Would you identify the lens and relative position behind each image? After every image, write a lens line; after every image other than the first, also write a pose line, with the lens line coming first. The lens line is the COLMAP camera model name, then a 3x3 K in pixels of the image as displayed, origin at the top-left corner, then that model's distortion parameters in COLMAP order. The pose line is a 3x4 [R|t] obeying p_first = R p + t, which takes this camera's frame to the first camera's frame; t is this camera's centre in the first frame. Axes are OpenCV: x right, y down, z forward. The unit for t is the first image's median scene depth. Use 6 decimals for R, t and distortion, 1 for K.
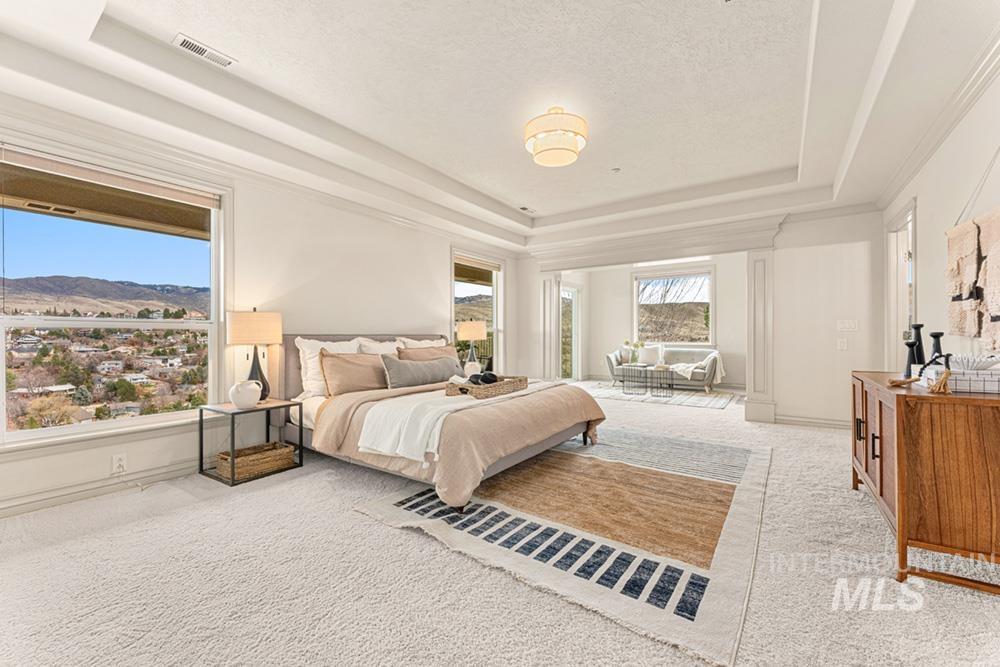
lens RADIAL K [[399.1, 0, 501.1], [0, 399.1, 334.3], [0, 0, 1]] dist [0.002460, -0.000567]
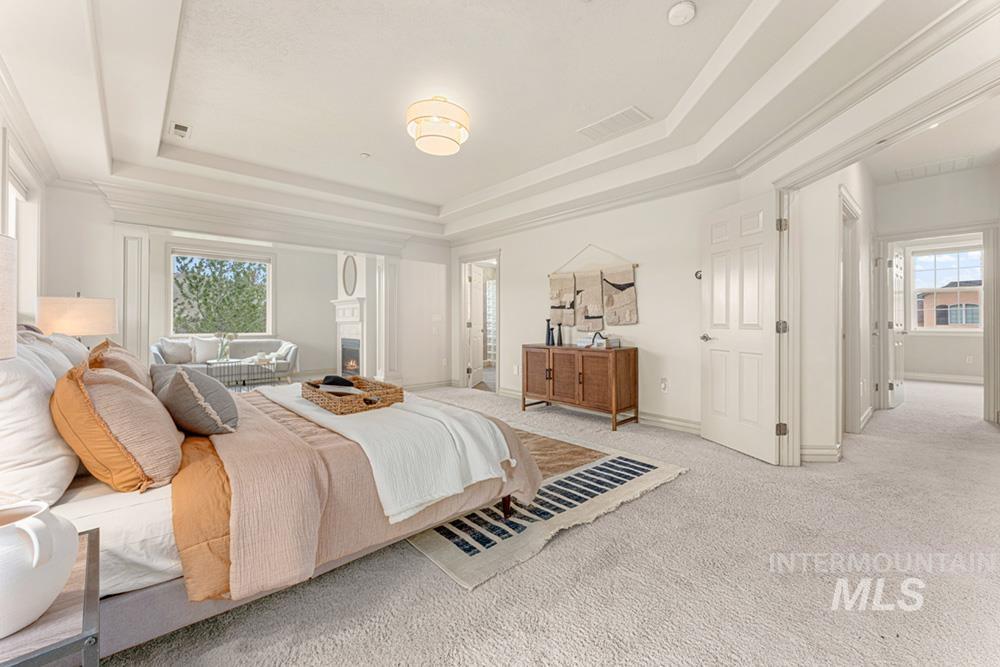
lens RADIAL K [[399.1, 0, 499.0], [0, 399.1, 325.2], [0, 0, 1]] dist [0.002460, -0.000567]
pose [[0.224548, -0.001441, 0.974462, -1.152200], [-0.001308, 0.999998, 0.001780, 0.002476], [-0.974462, -0.001674, 0.224546, 0.931903]]
